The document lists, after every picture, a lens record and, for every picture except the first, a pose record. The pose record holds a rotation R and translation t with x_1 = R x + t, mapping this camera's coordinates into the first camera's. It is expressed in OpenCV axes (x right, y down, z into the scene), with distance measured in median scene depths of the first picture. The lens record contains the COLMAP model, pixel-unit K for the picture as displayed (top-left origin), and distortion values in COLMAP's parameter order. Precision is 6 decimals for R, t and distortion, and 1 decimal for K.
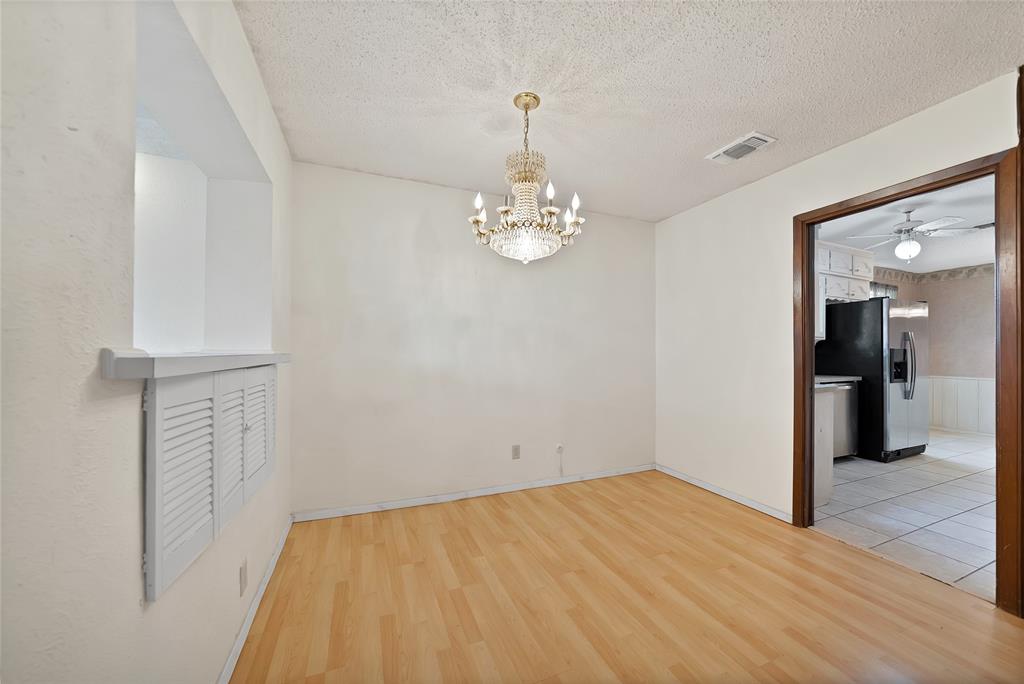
lens RADIAL K [[373.6, 0, 519.0], [0, 373.6, 345.5], [0, 0, 1]] dist [-0.003865, 0.000109]
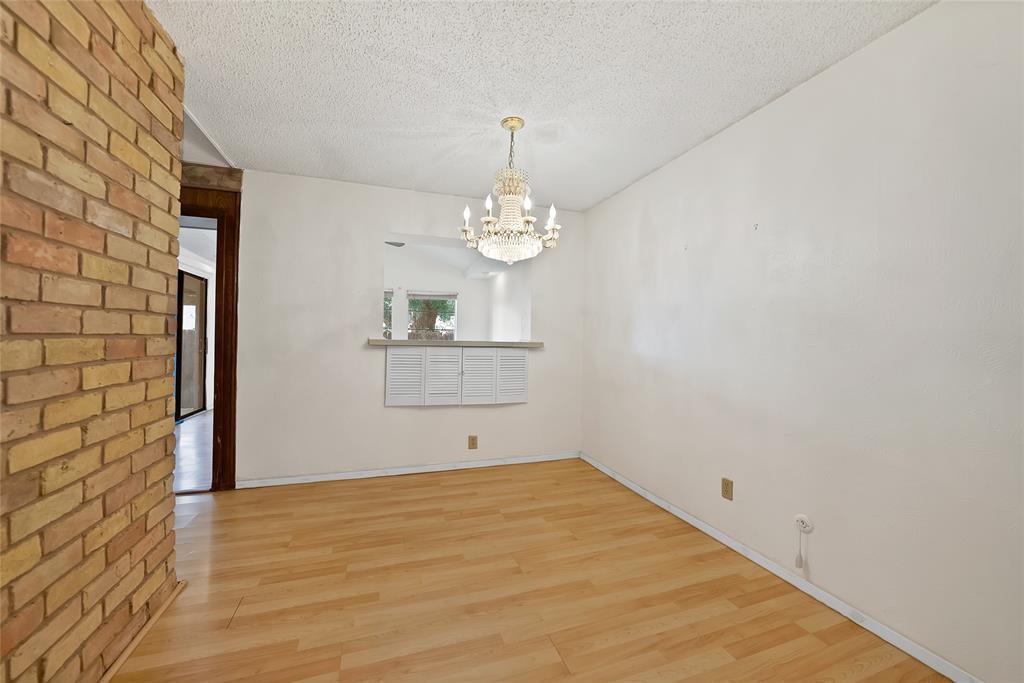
lens RADIAL K [[373.6, 0, 515.3], [0, 373.6, 343.2], [0, 0, 1]] dist [-0.003865, 0.000109]
pose [[-0.056363, -0.003282, -0.998405, 0.946868], [0.003032, 0.999989, -0.003459, 0.032153], [0.998406, -0.003222, -0.056352, 0.898357]]
